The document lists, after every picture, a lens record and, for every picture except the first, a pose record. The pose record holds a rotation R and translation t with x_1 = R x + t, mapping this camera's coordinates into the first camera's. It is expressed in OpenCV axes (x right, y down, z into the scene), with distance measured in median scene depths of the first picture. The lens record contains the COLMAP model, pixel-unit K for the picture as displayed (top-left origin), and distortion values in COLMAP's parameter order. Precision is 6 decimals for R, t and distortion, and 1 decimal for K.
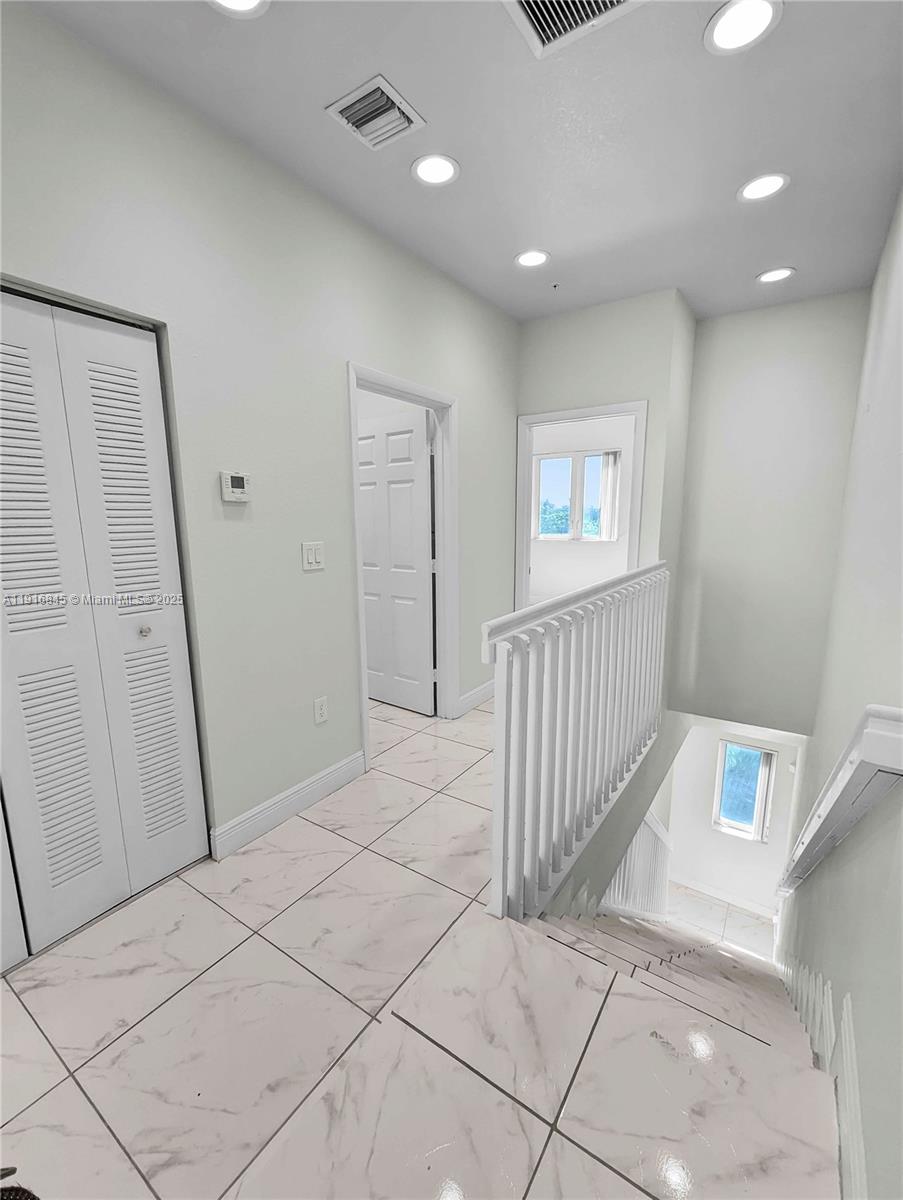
lens RADIAL K [[507.4, 0, 445.7], [0, 507.4, 605.8], [0, 0, 1]] dist [-0.002172, -0.000188]
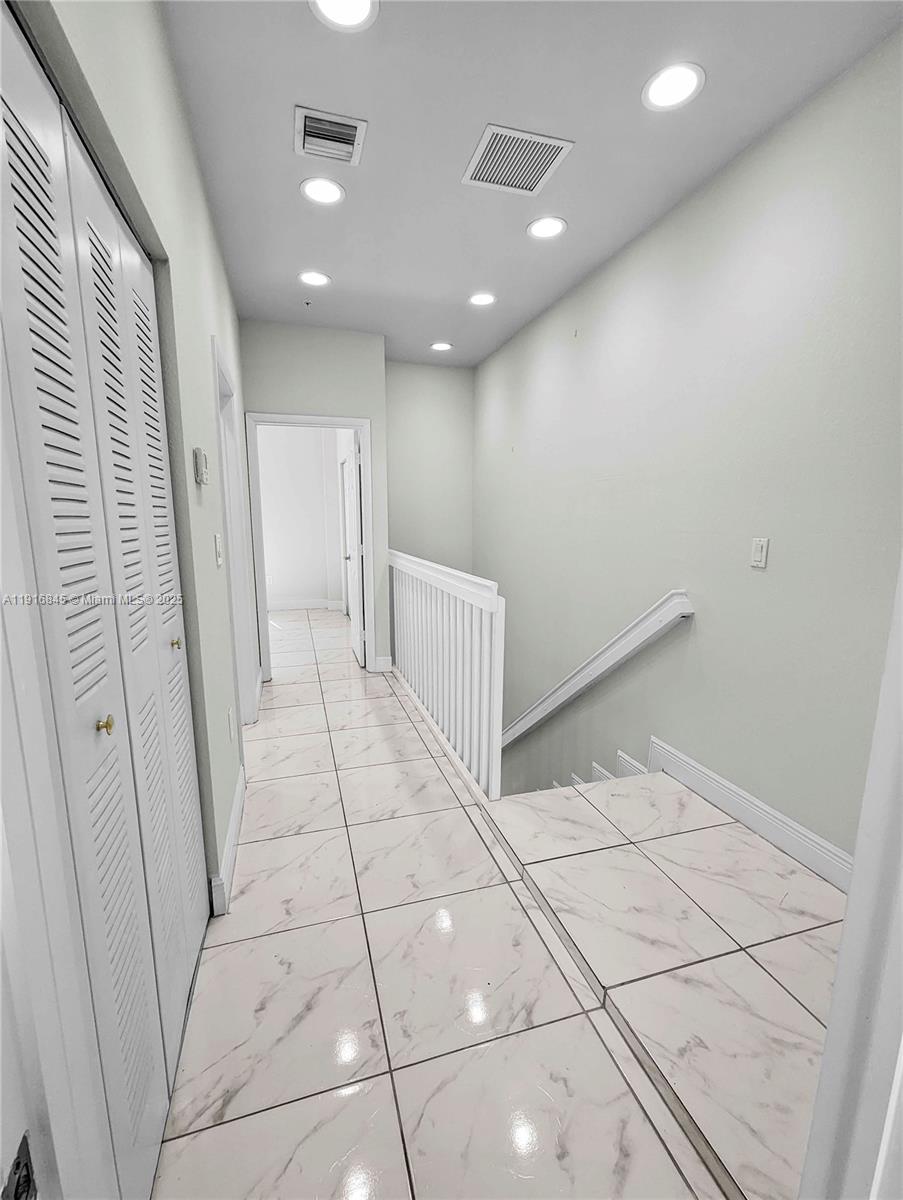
lens RADIAL K [[521.8, 0, 443.7], [0, 521.8, 606.0], [0, 0, 1]] dist [0.000920, 0.000032]
pose [[0.633915, -0.122296, 0.763672, -0.504990], [0.130889, 0.990140, 0.049914, 0.002421], [-0.762246, 0.068315, 0.643672, 0.082878]]
